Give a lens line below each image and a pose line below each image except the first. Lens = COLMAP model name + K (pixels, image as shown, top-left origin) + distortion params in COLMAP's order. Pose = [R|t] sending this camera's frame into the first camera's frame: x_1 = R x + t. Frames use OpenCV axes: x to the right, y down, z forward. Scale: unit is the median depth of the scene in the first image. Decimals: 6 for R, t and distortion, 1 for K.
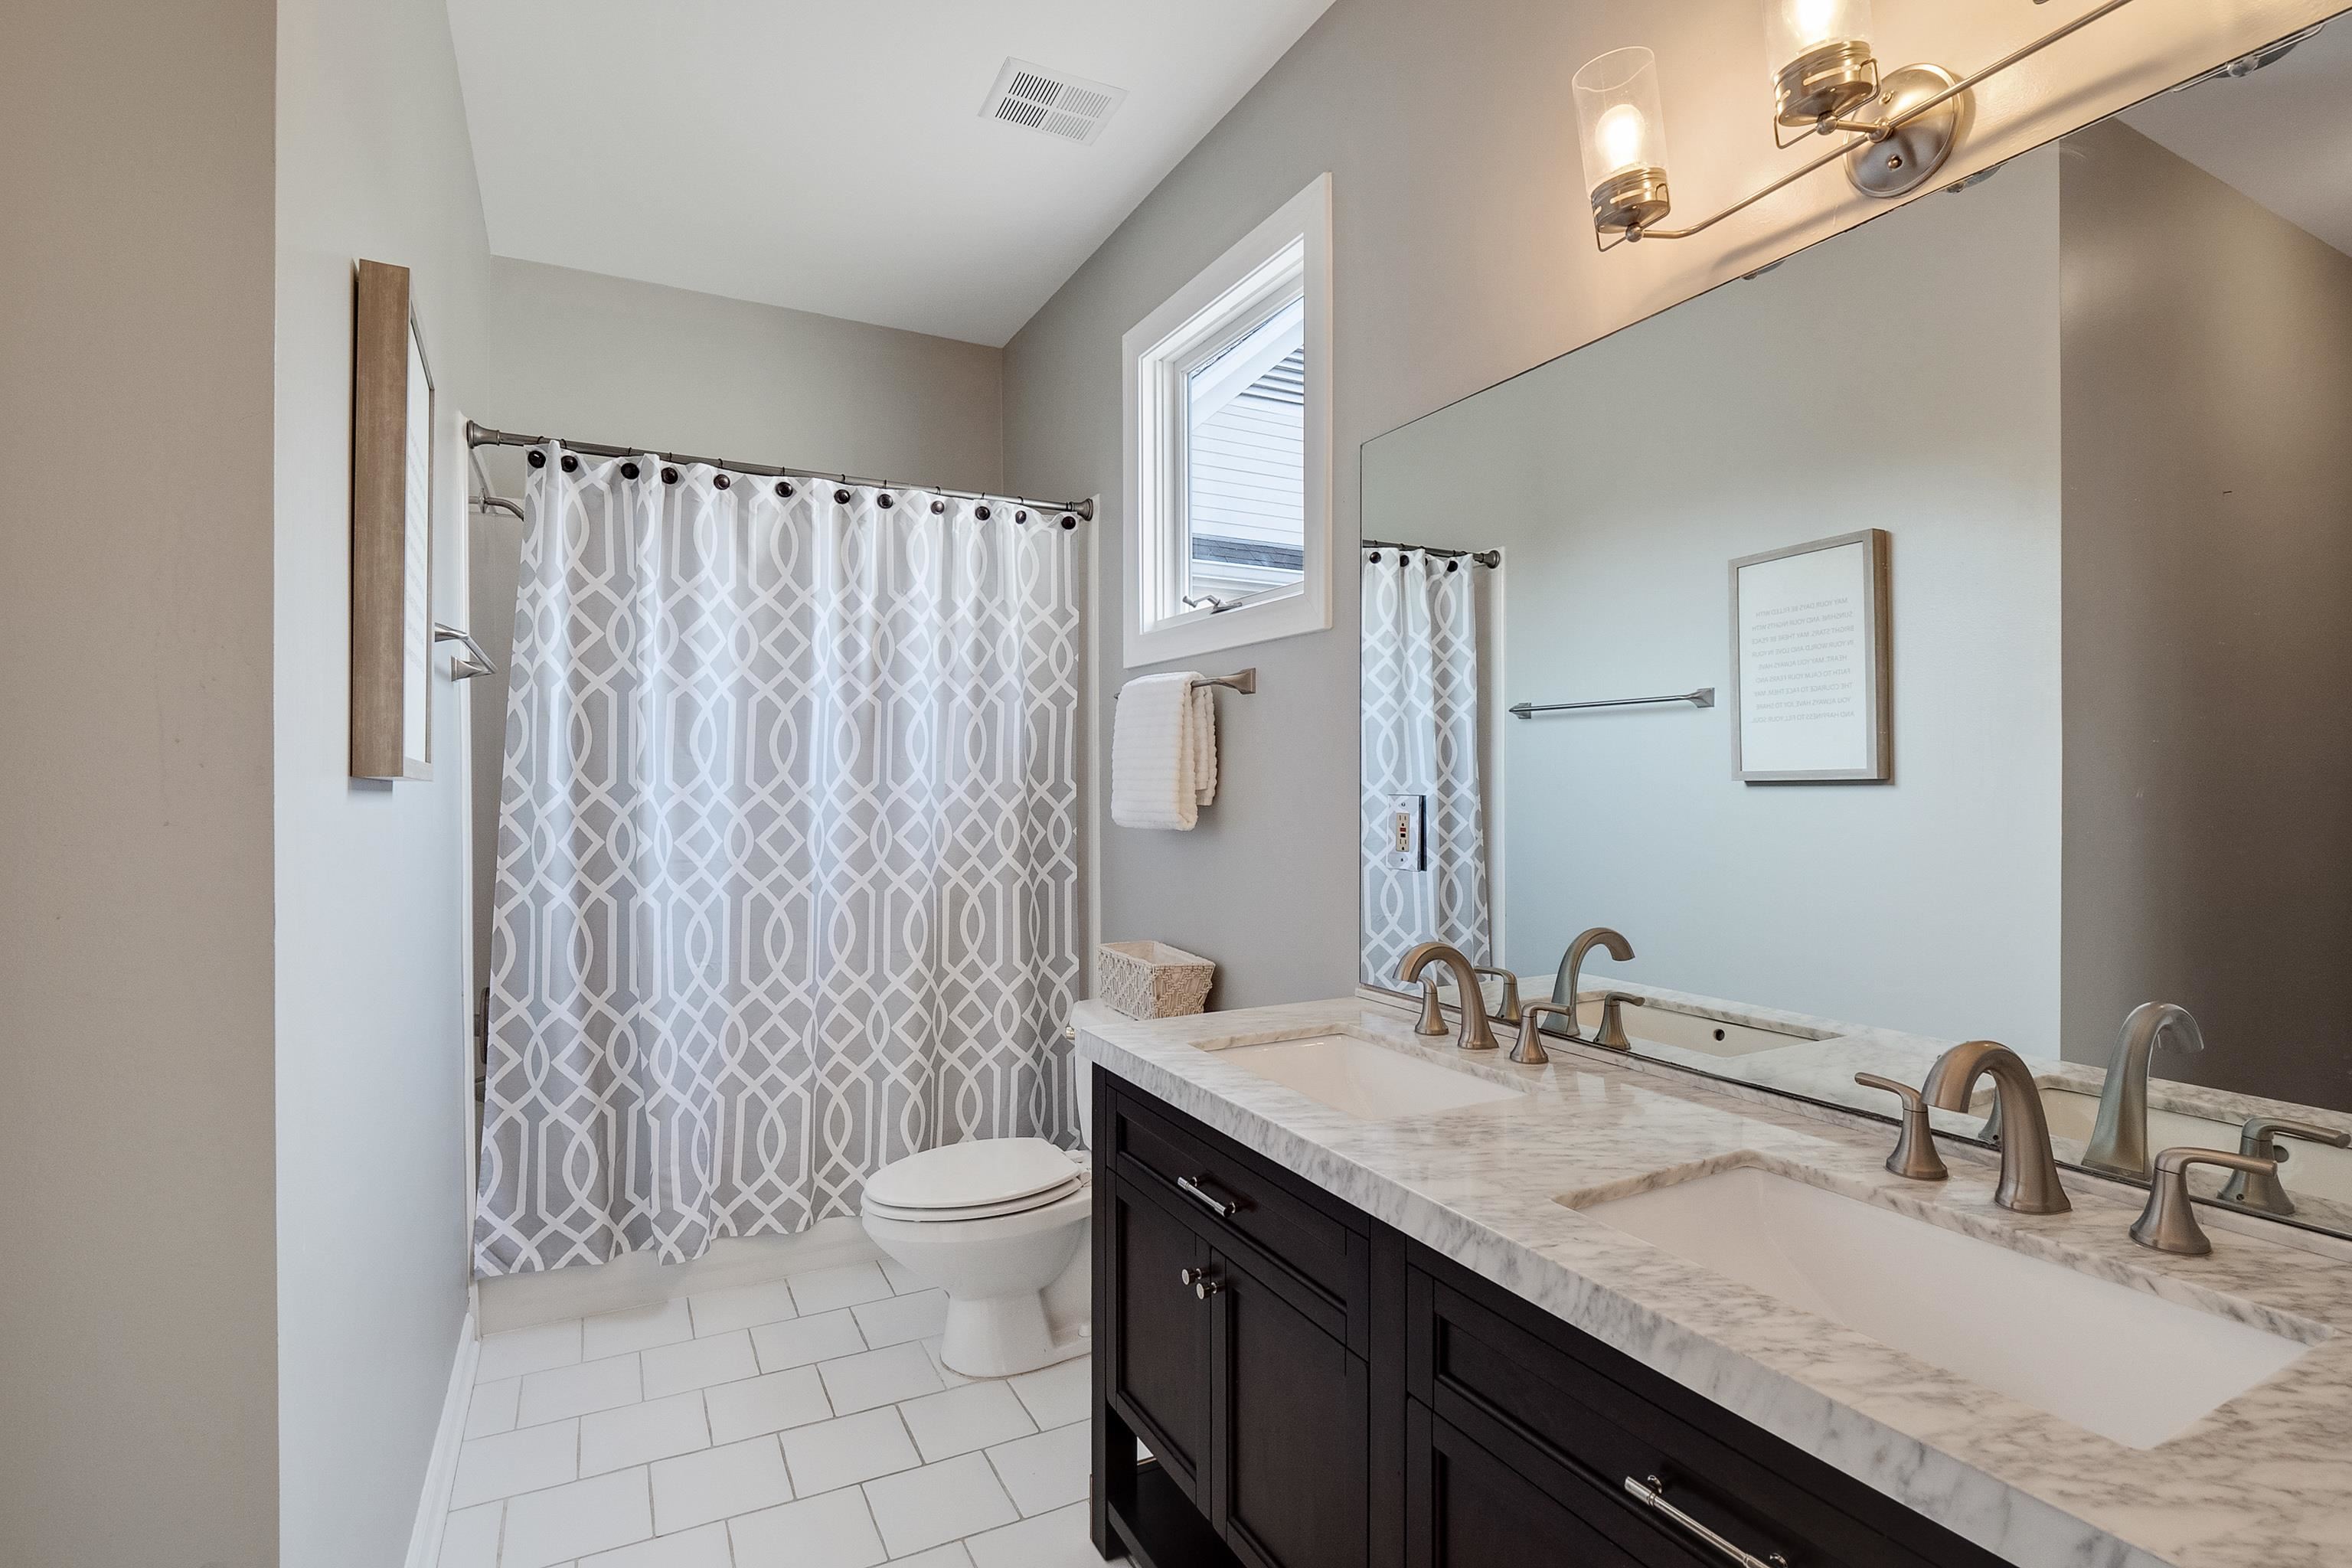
lens RADIAL K [[1111.9, 0, 1173.3], [0, 1111.9, 784.6], [0, 0, 1]] dist [-0.013491, 0.000157]
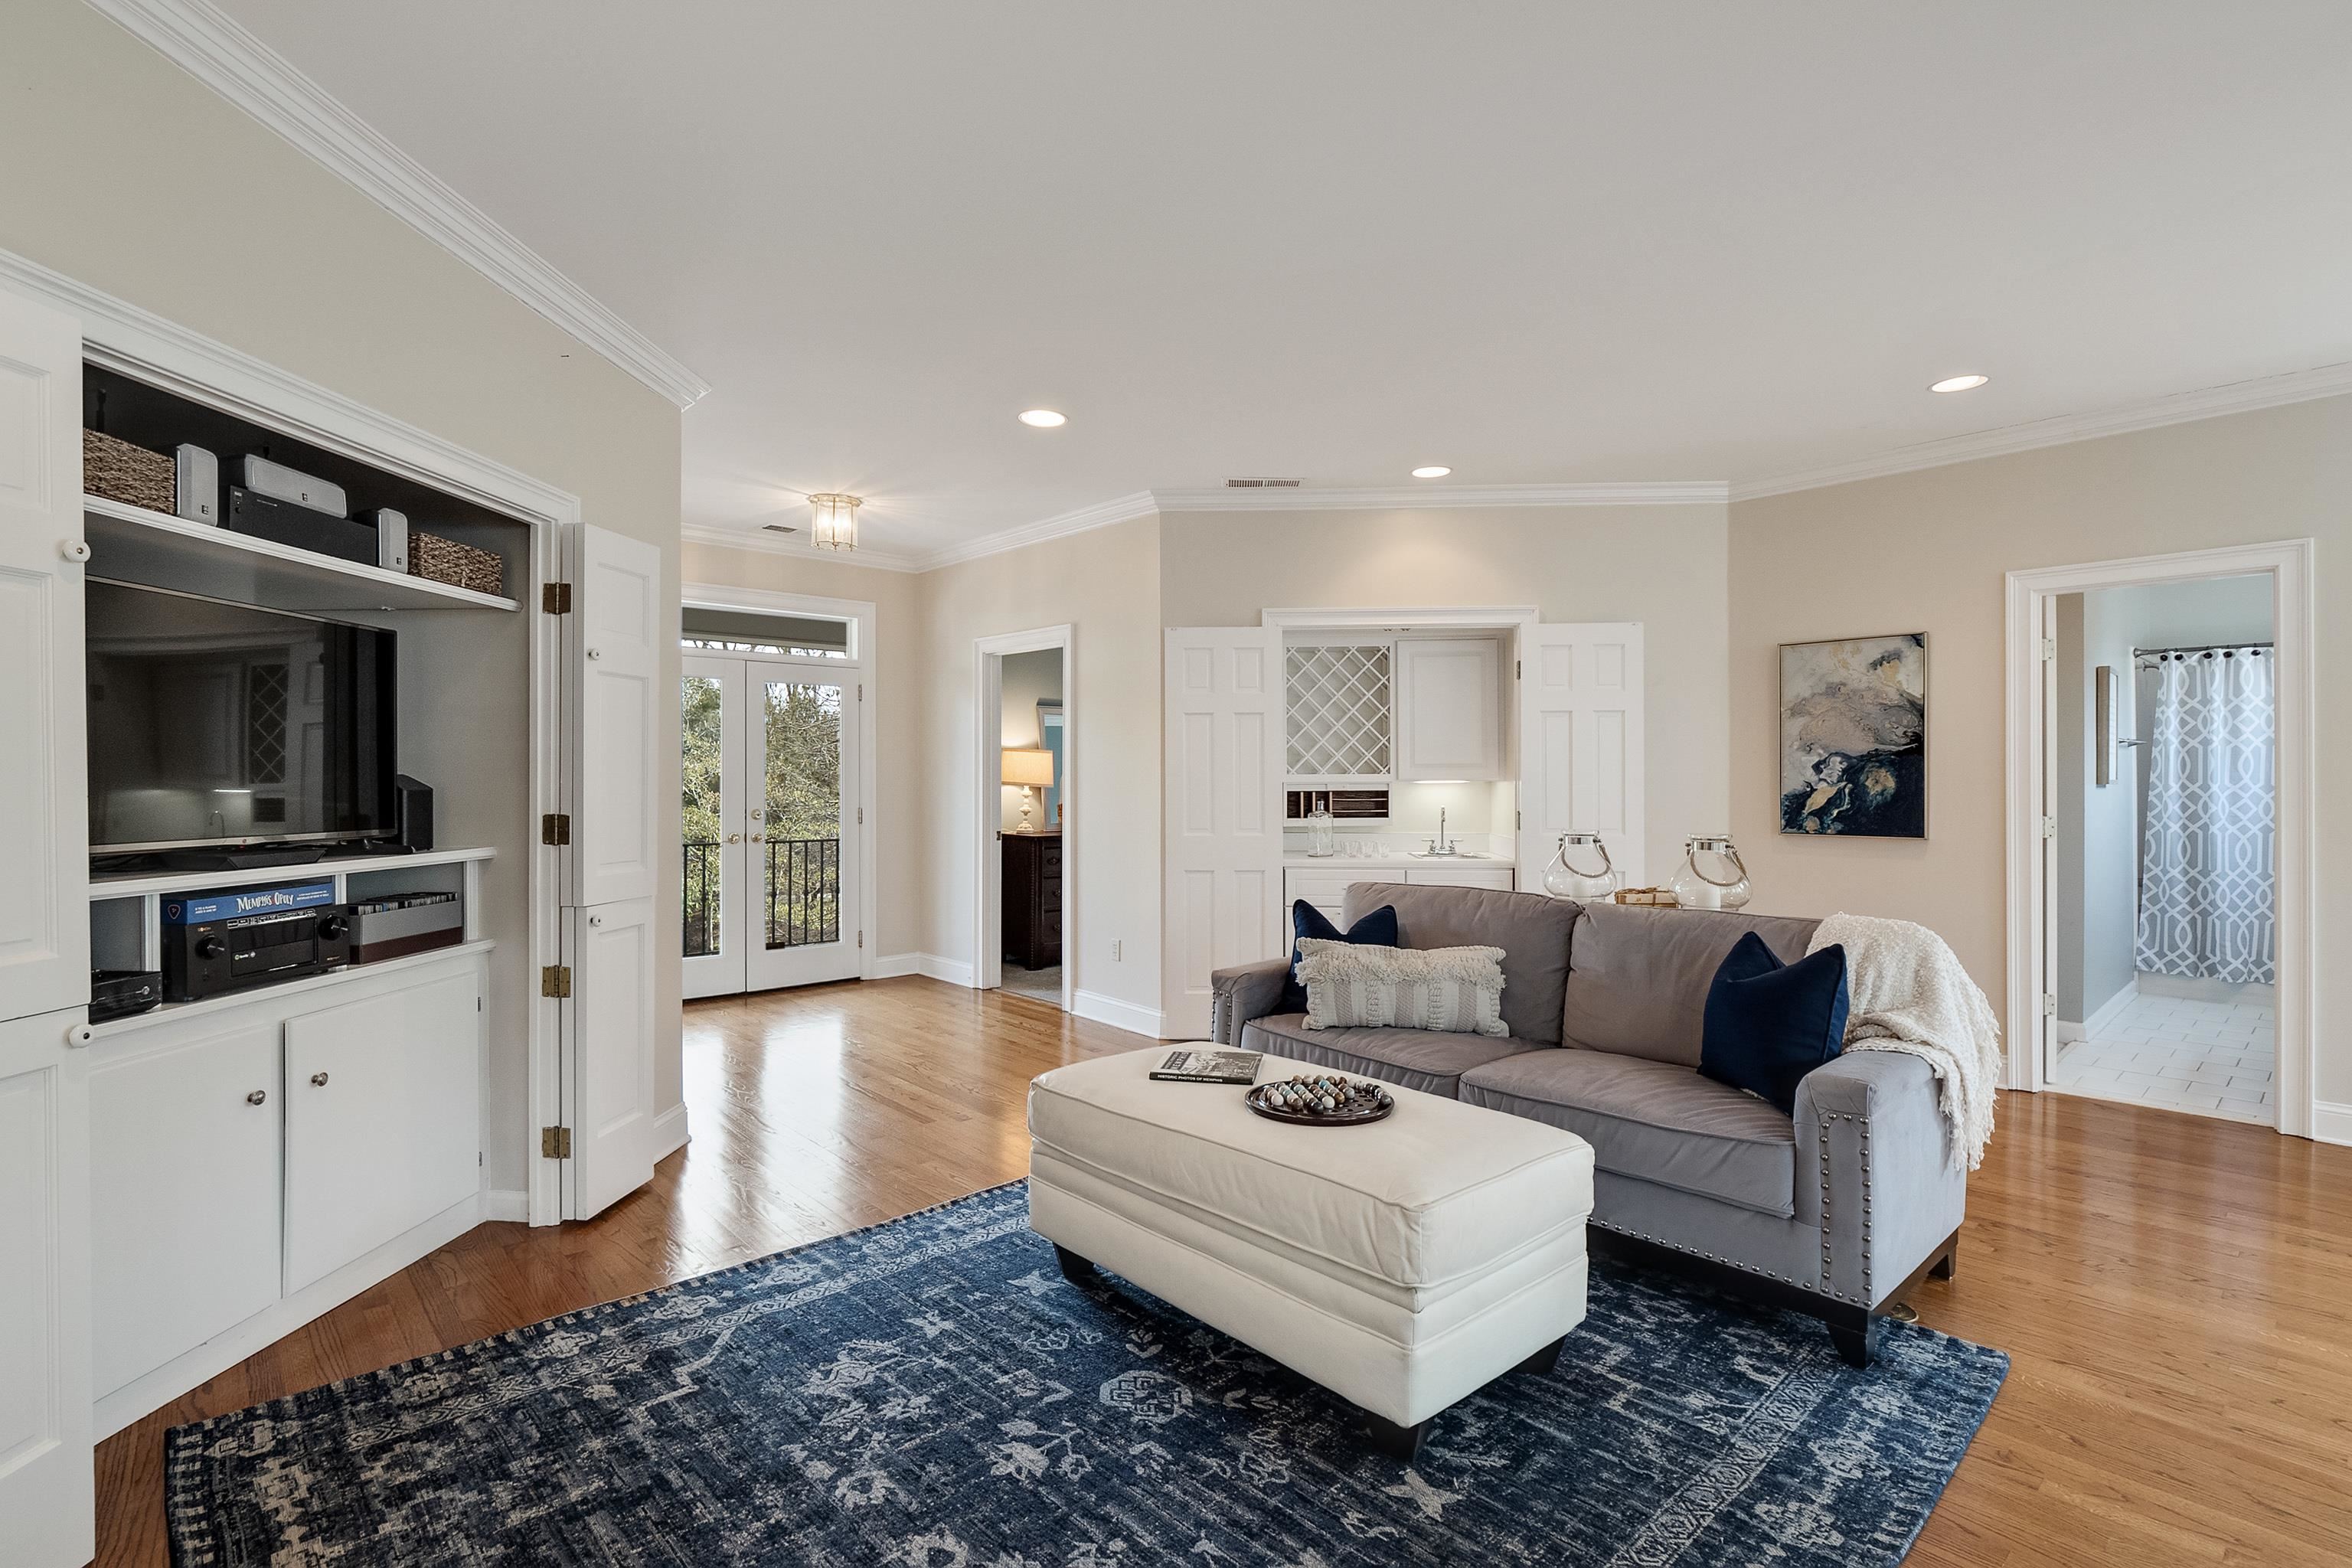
lens RADIAL K [[1111.9, 0, 1173.3], [0, 1111.9, 784.6], [0, 0, 1]] dist [-0.013491, 0.000157]
pose [[0.256555, 0.001433, -0.966529, 1.278518], [0.001880, 0.999996, 0.001982, -0.008311], [0.966528, -0.002325, 0.256551, -1.845242]]
